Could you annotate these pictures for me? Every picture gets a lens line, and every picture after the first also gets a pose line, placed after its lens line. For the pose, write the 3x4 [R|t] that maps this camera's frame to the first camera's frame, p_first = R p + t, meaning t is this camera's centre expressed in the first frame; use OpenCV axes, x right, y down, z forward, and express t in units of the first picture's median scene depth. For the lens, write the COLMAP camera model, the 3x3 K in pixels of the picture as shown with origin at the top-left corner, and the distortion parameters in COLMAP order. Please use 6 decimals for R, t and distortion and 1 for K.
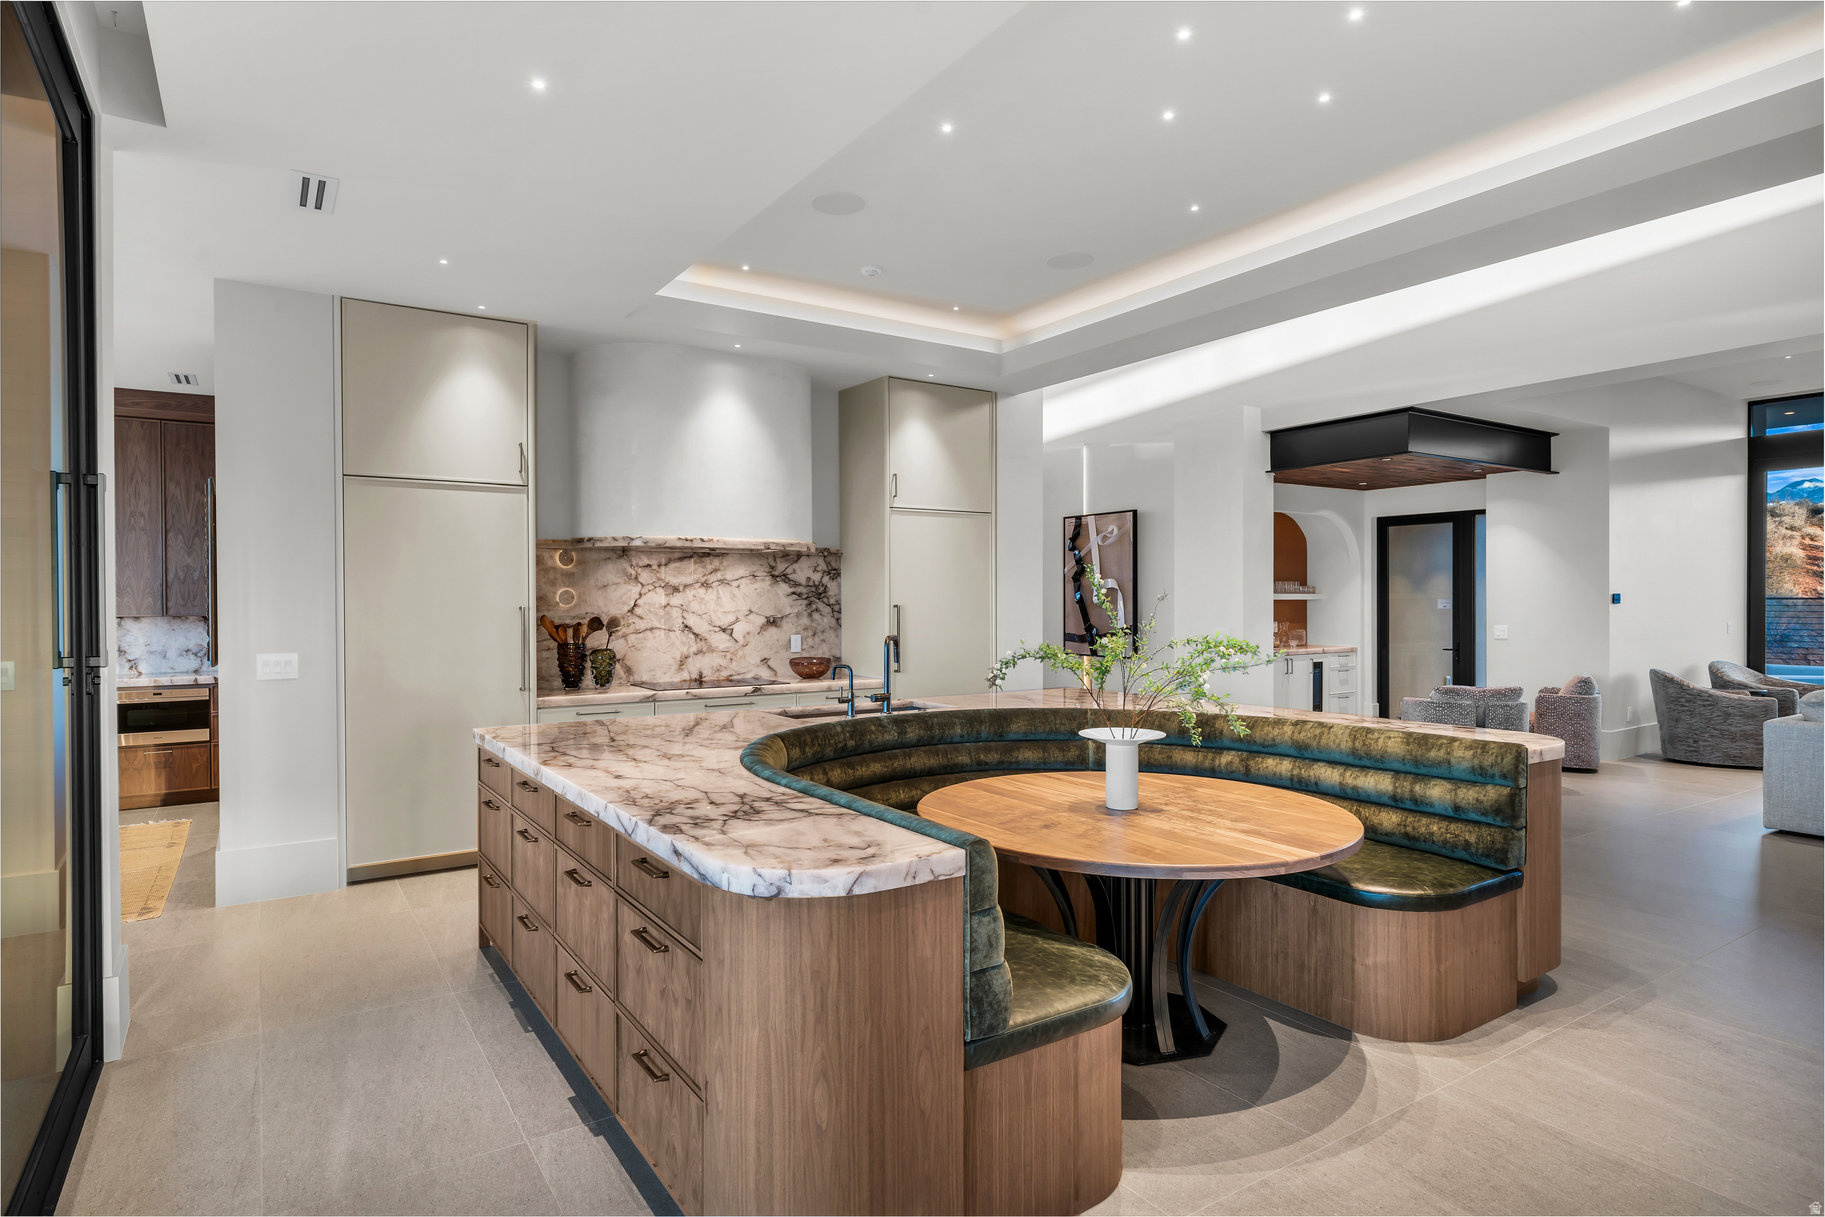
lens RADIAL K [[994.9, 0, 910.8], [0, 994.9, 607.8], [0, 0, 1]] dist [-0.002720, -0.000791]
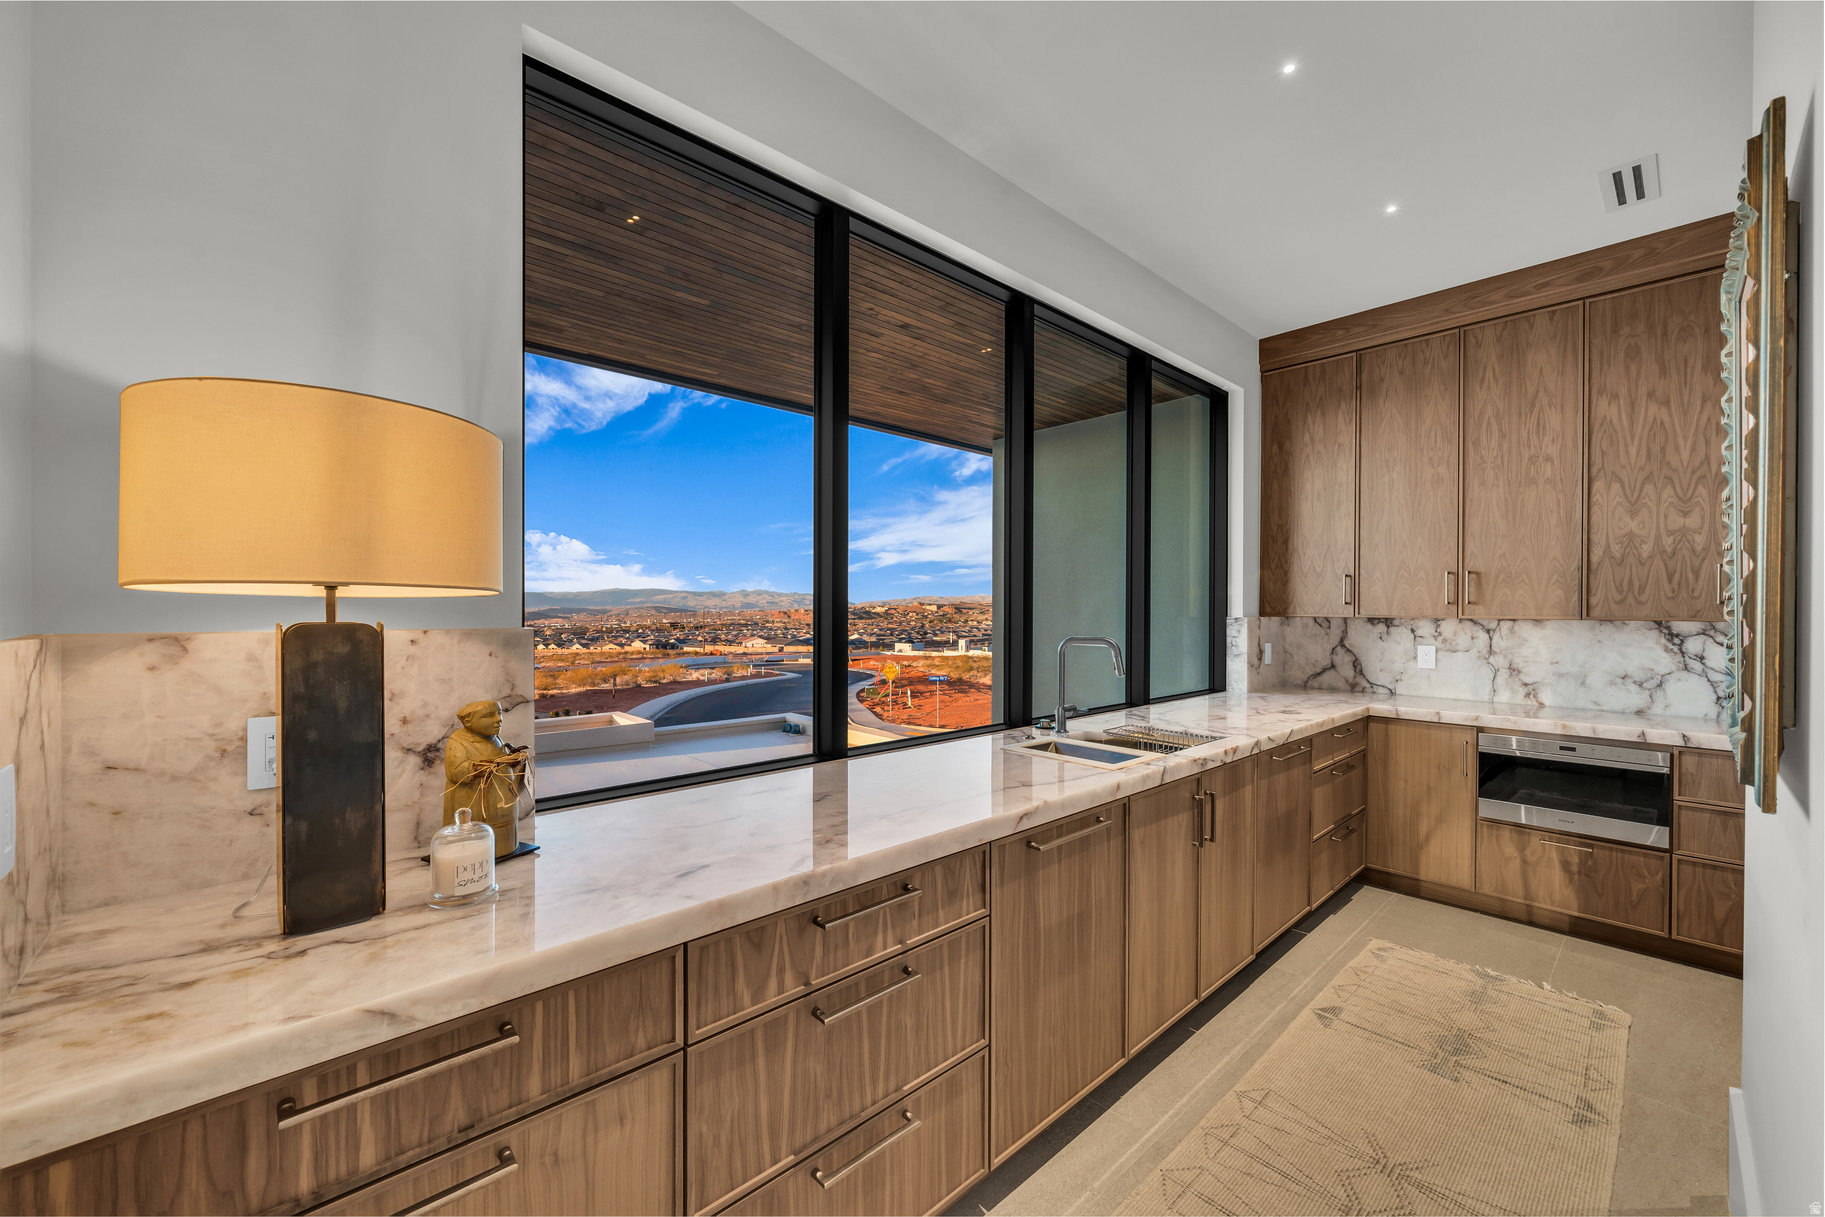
lens RADIAL K [[712.6, 0, 911.7], [0, 712.6, 610.3], [0, 0, 1]] dist [-0.001656, -0.000243]
pose [[0.162241, 0.011743, -0.986681, -0.384657], [-0.014651, 0.999848, 0.009491, 0.004775], [0.986642, 0.012916, 0.162389, 0.517917]]
